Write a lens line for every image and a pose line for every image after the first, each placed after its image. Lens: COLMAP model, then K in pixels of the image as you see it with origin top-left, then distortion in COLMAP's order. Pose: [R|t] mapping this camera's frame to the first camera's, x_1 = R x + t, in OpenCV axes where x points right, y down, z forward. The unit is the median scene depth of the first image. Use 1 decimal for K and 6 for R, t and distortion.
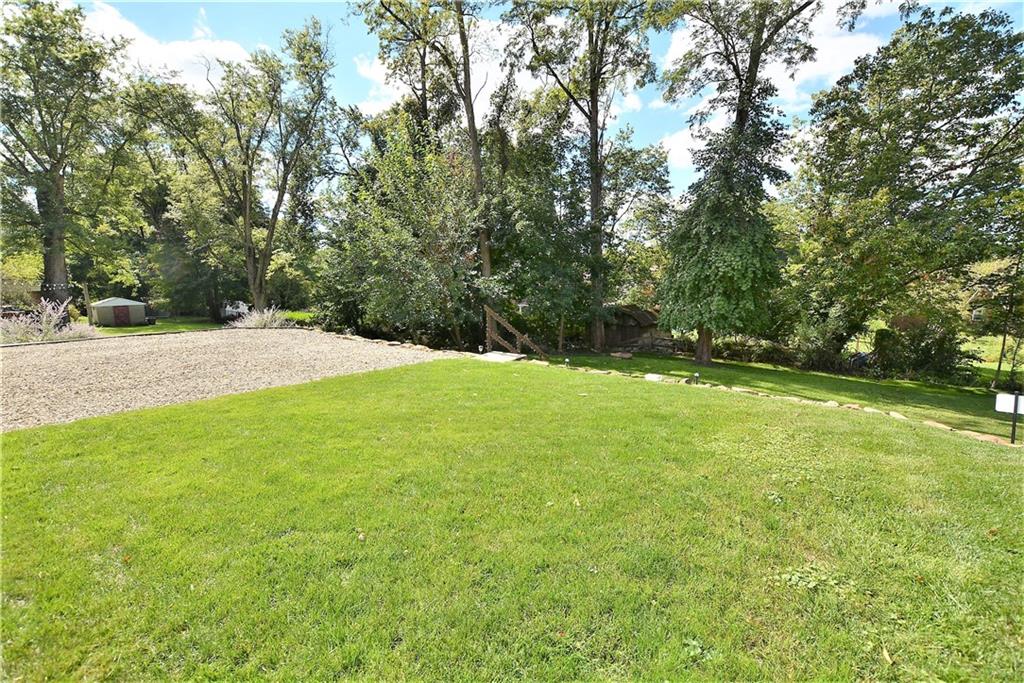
lens RADIAL K [[451.5, 0, 513.2], [0, 451.5, 342.4], [0, 0, 1]] dist [-0.024568, 0.000359]
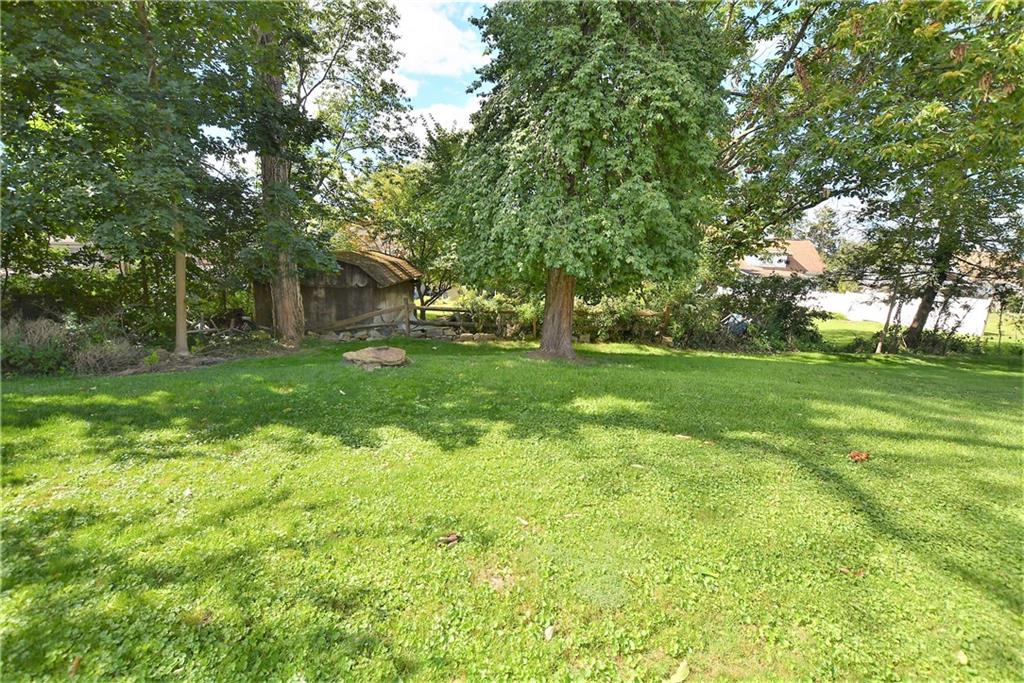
lens RADIAL K [[451.5, 0, 513.2], [0, 451.5, 342.4], [0, 0, 1]] dist [-0.024568, 0.000359]
pose [[0.774640, -0.084710, 0.626703, 0.079869], [0.058000, 0.996328, 0.062981, 0.001690], [-0.629737, -0.012439, 0.776709, 0.515601]]
